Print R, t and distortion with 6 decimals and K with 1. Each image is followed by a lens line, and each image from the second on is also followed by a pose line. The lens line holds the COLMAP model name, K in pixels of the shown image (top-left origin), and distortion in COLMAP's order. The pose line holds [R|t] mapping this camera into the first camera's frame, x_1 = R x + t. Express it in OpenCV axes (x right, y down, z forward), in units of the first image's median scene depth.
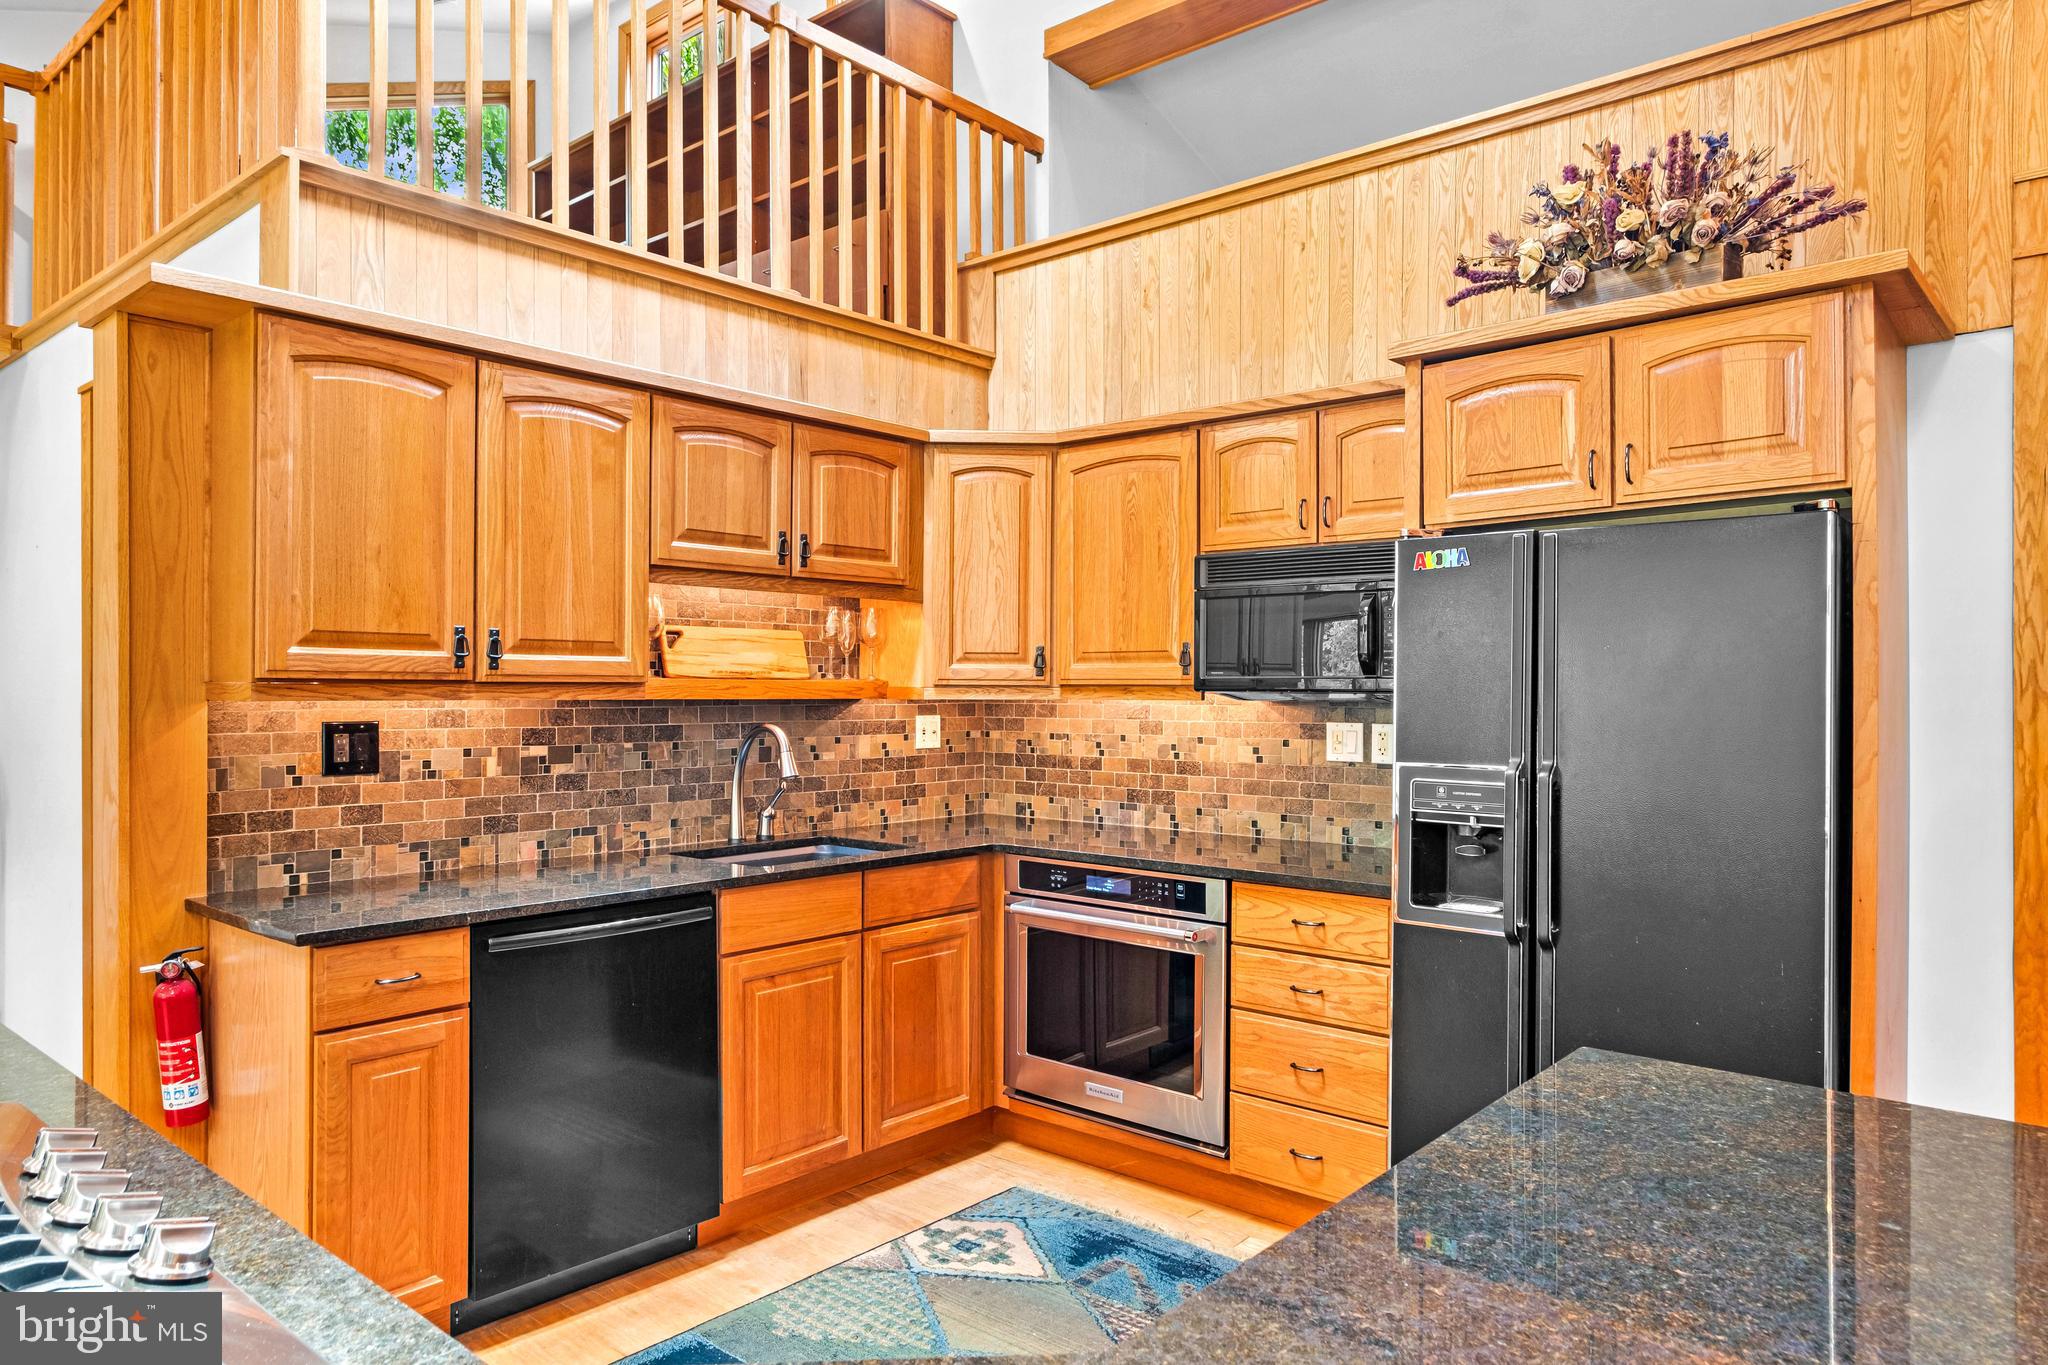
lens RADIAL K [[1285.1, 0, 1032.8], [0, 1285.1, 685.7], [0, 0, 1]] dist [-0.004572, 0.001218]
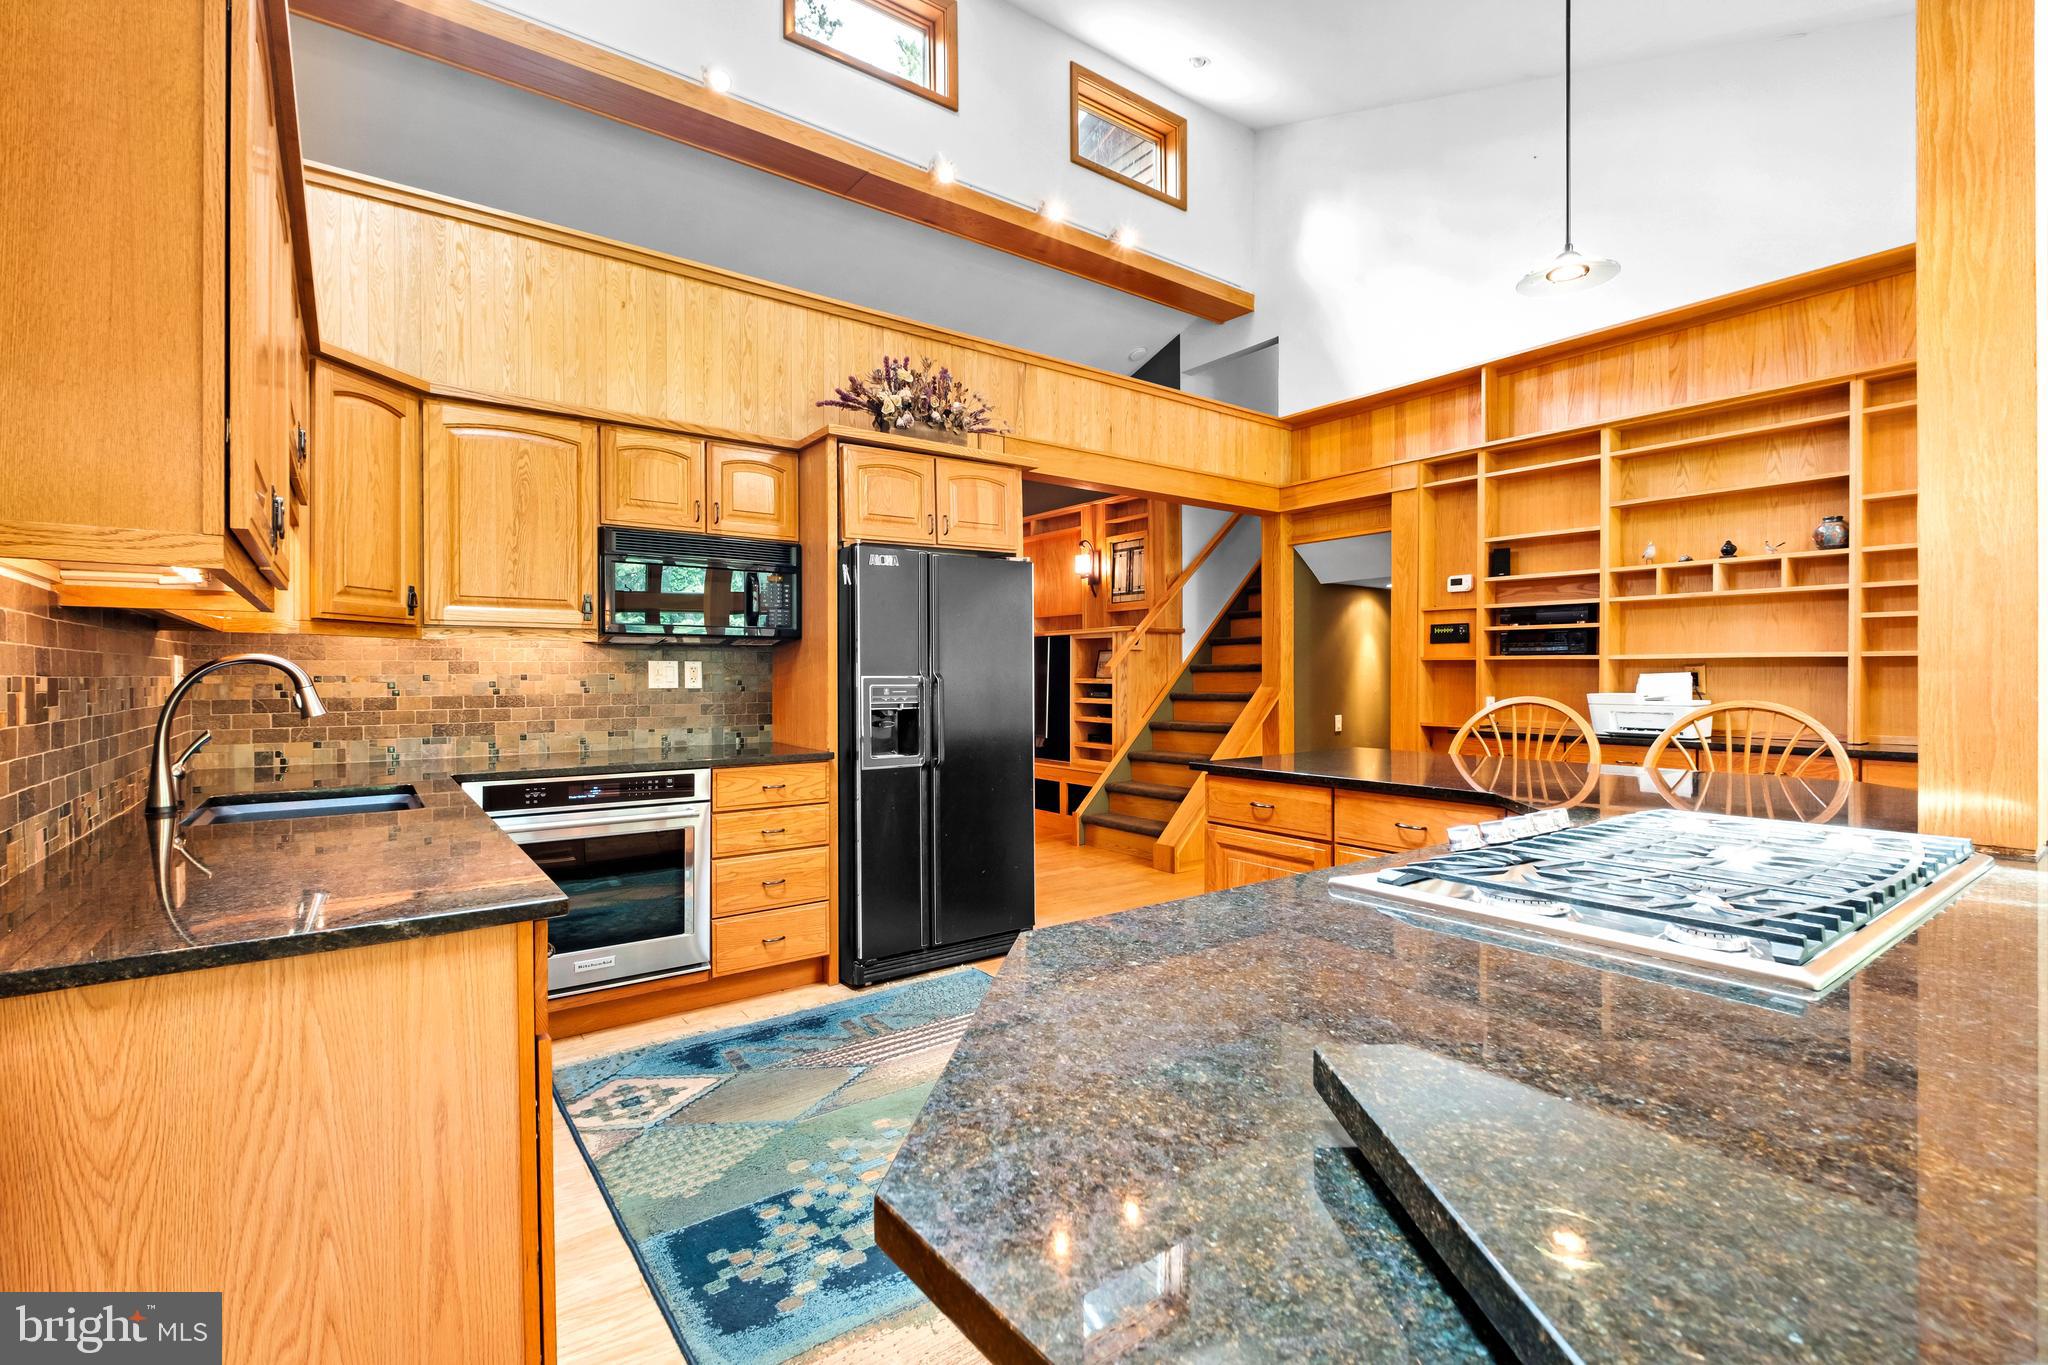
lens RADIAL K [[912.6, 0, 1024.2], [0, 912.6, 674.3], [0, 0, 1]] dist [0.003687, -0.005774]
pose [[0.222583, -0.005457, 0.974898, -0.715062], [-0.000369, 0.999984, 0.005681, 0.042149], [-0.974914, -0.001624, 0.222578, 0.436394]]
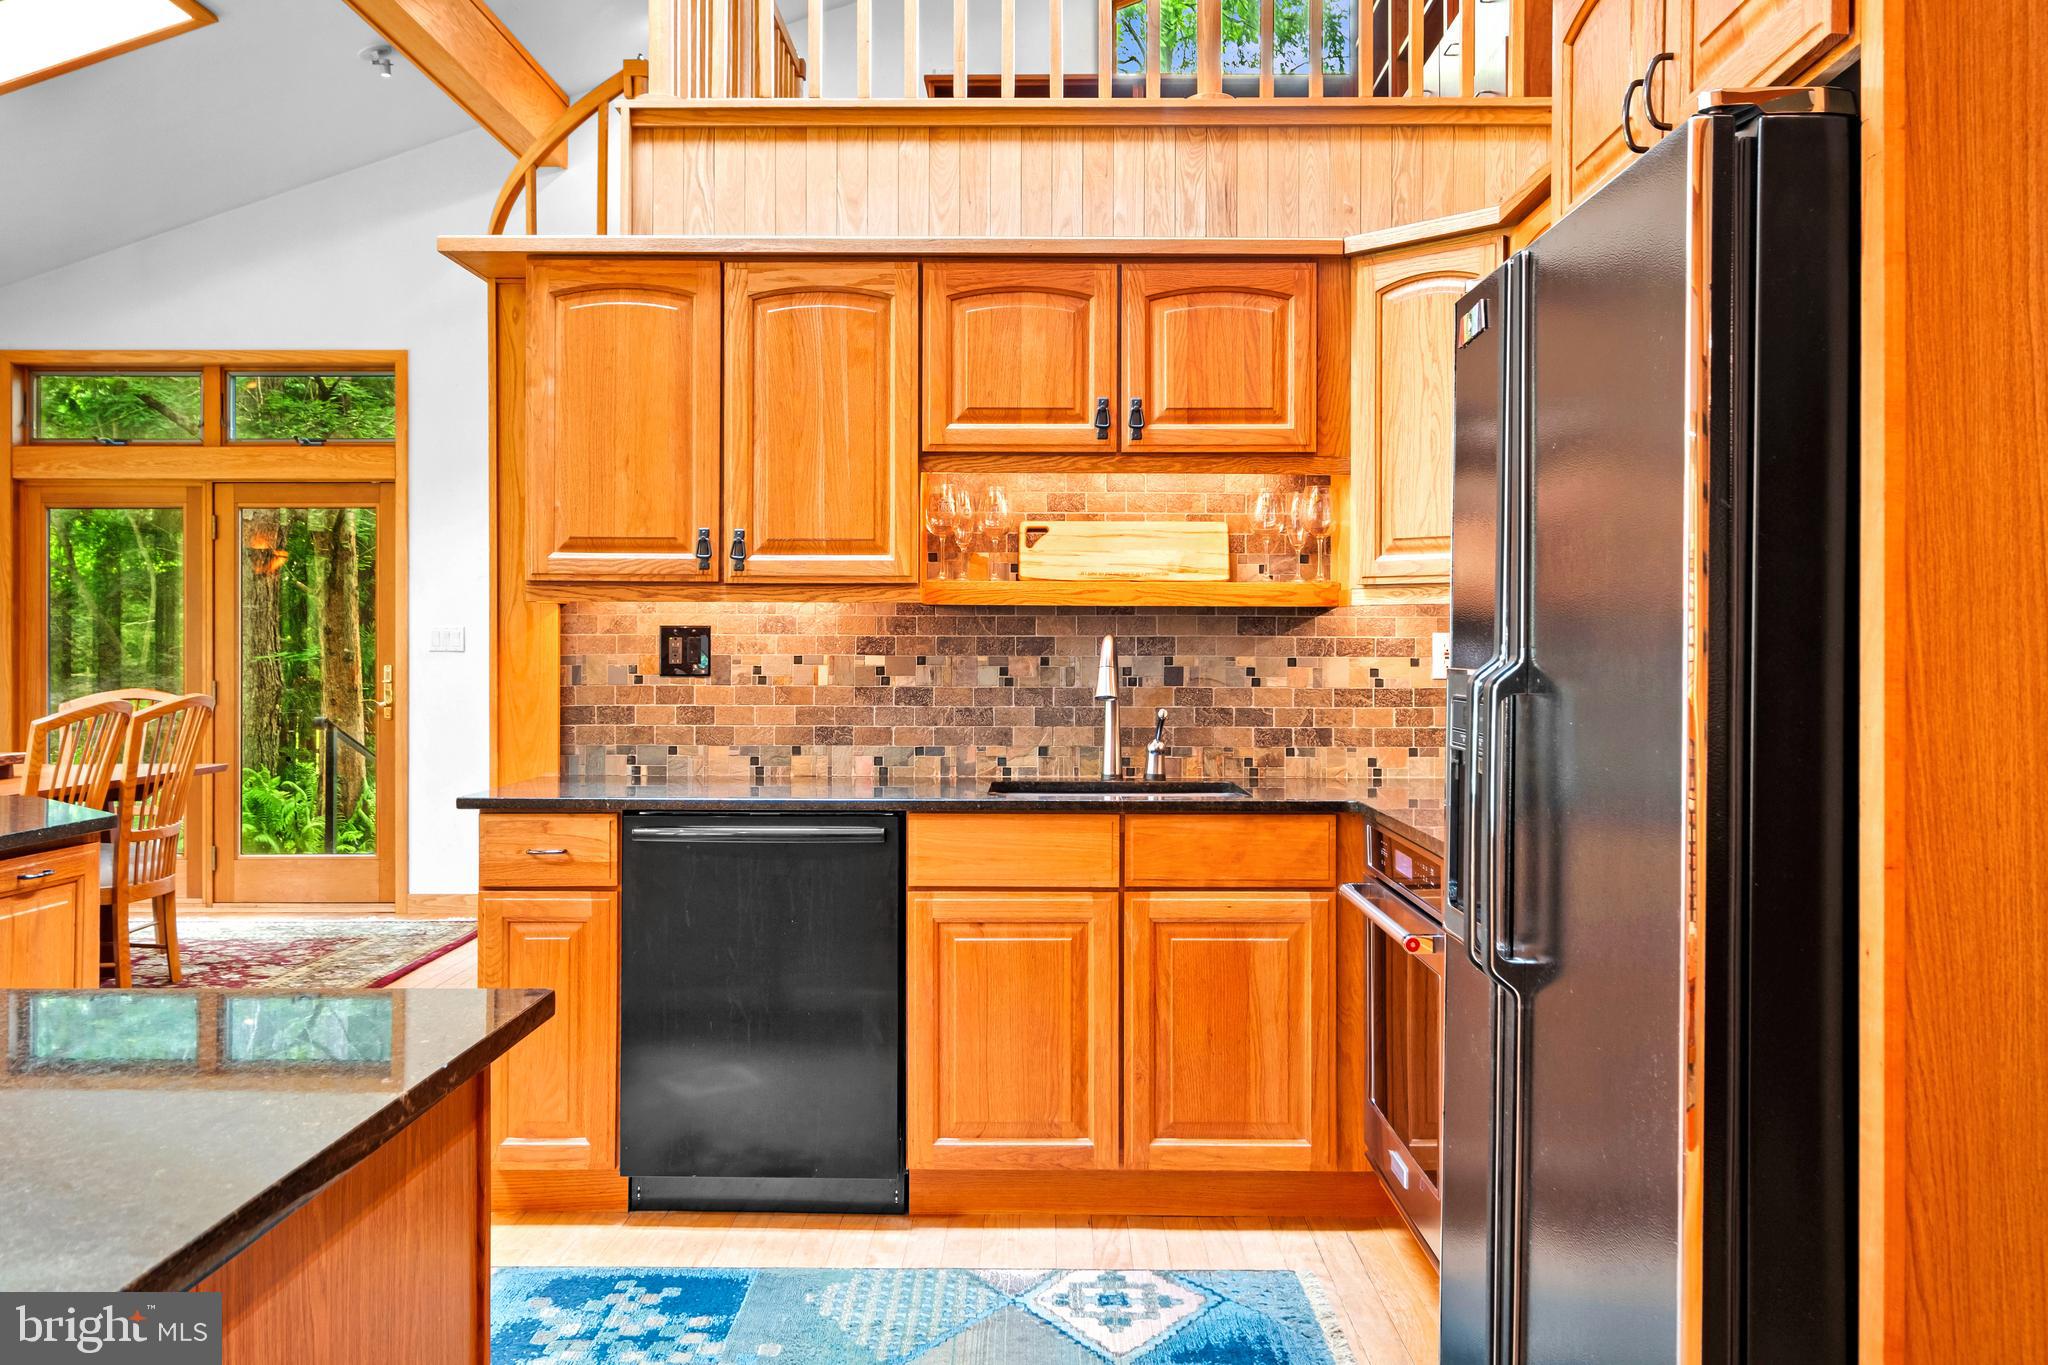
lens RADIAL K [[1706.1, 0, 1036.7], [0, 1706.1, 637.3], [0, 0, 1]] dist [-0.007894, 0.023115]
pose [[0.653140, -0.004721, -0.757223, 0.643041], [0.001113, 0.999985, -0.005275, 0.040532], [0.757237, 0.002602, 0.653135, 0.273759]]
